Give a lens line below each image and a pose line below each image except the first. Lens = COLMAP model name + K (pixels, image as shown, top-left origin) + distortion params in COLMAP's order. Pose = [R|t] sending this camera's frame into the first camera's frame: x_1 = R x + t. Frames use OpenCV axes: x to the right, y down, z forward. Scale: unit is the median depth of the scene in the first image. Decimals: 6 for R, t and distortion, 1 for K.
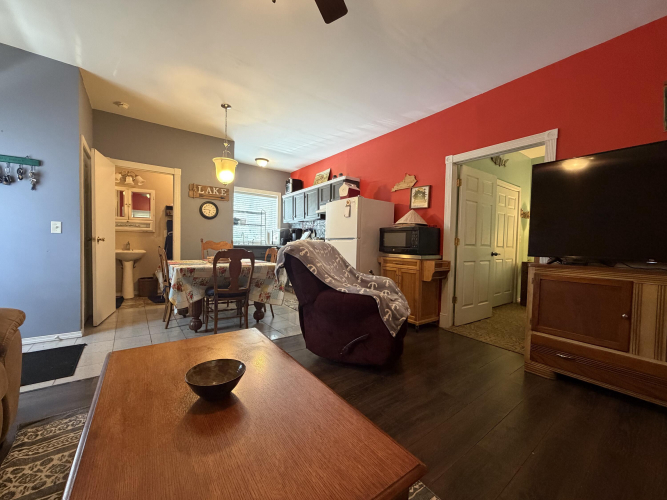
lens RADIAL K [[265.6, 0, 335.0], [0, 265.6, 252.1], [0, 0, 1]] dist [0.001153, 0.000144]
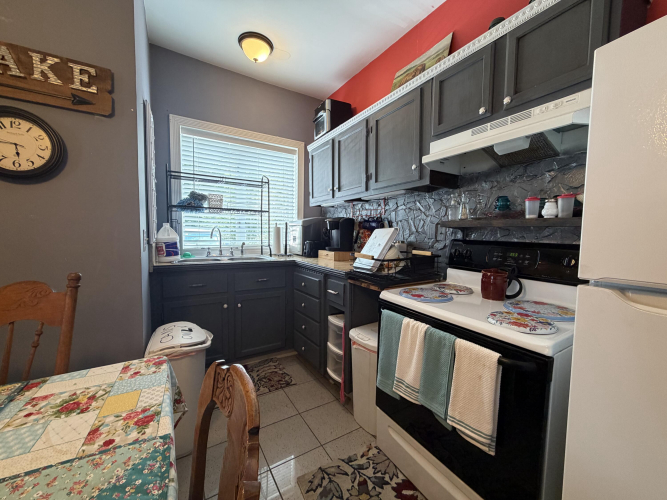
lens RADIAL K [[265.6, 0, 331.5], [0, 265.6, 249.7], [0, 0, 1]] dist [0.001153, 0.000144]
pose [[0.995465, 0.000499, -0.095129, -0.121049], [0.002330, 0.999558, 0.029625, -0.052035], [0.095102, -0.029713, 0.995024, 0.583895]]
